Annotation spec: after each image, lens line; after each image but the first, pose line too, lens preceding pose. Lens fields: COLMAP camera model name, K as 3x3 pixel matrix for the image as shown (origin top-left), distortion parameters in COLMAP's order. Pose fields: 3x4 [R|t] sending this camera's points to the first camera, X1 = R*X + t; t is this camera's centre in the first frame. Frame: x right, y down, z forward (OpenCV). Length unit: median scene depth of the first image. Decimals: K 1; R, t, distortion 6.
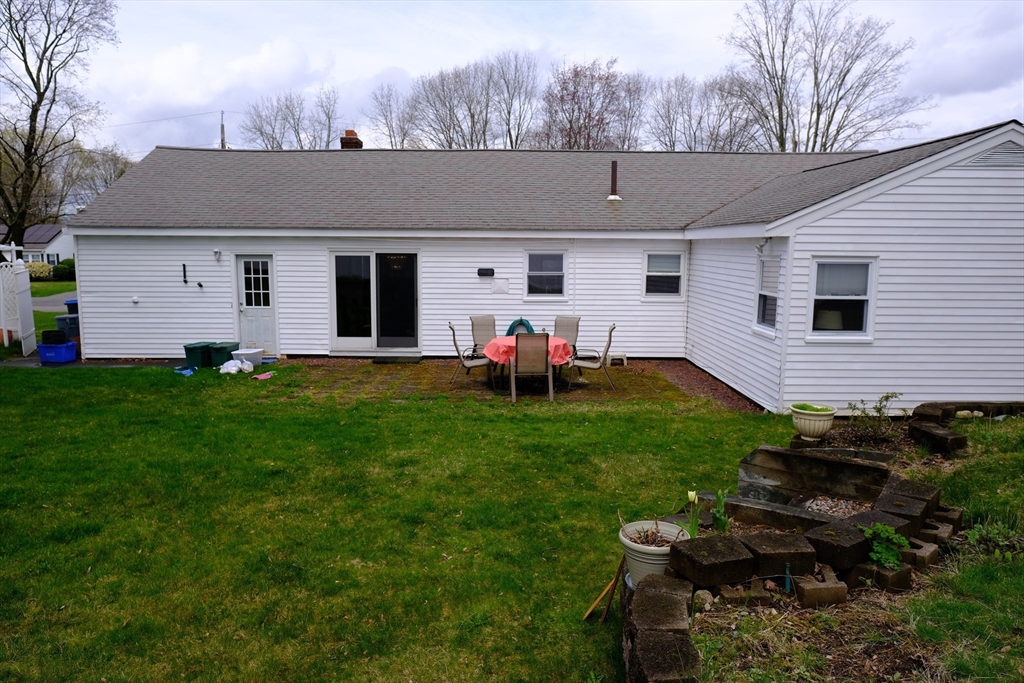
lens RADIAL K [[719.1, 0, 508.7], [0, 719.1, 343.6], [0, 0, 1]] dist [-0.016981, 0.007250]
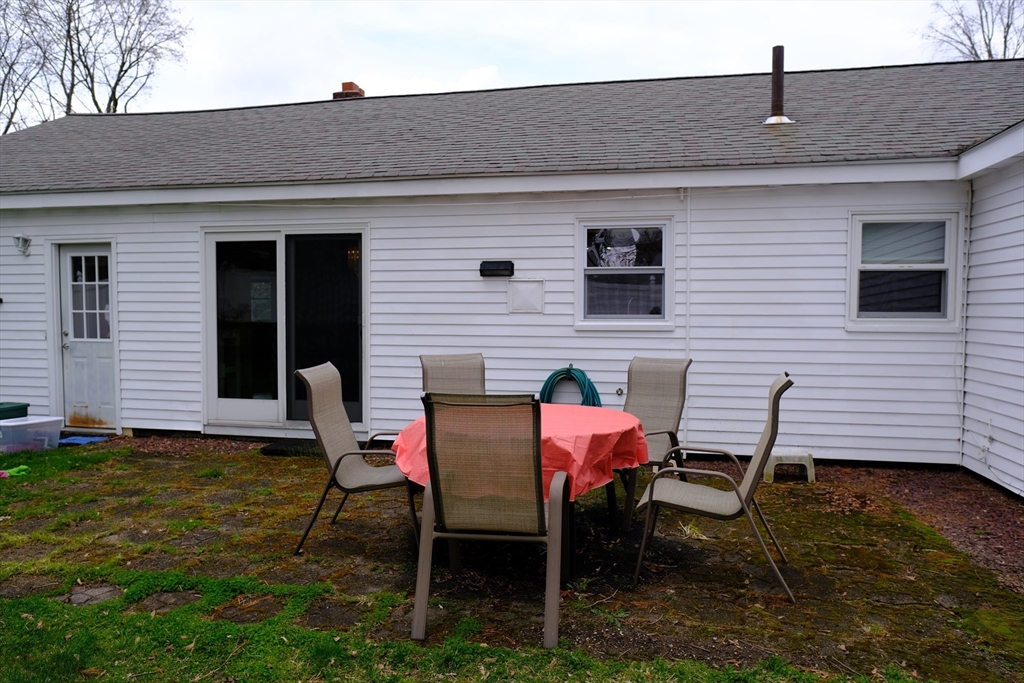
lens RADIAL K [[719.1, 0, 506.7], [0, 719.1, 338.5], [0, 0, 1]] dist [-0.016981, 0.007250]
pose [[0.977092, 0.003997, -0.212778, 0.076266], [-0.025225, 0.994951, -0.097143, -0.007050], [0.211315, 0.100285, 0.972260, 0.540584]]
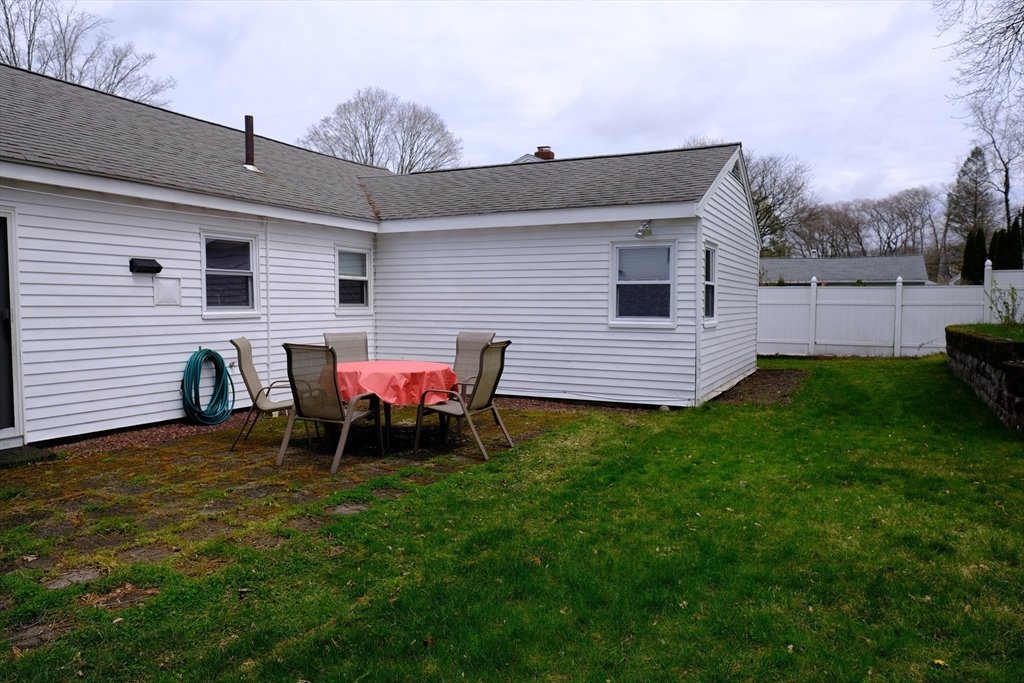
lens RADIAL K [[719.1, 0, 506.6], [0, 719.1, 345.6], [0, 0, 1]] dist [-0.016981, 0.007250]
pose [[0.449295, -0.058308, 0.891479, -0.387757], [0.120862, 0.992661, 0.004012, -0.010135], [-0.885170, 0.105944, 0.453045, 0.525705]]
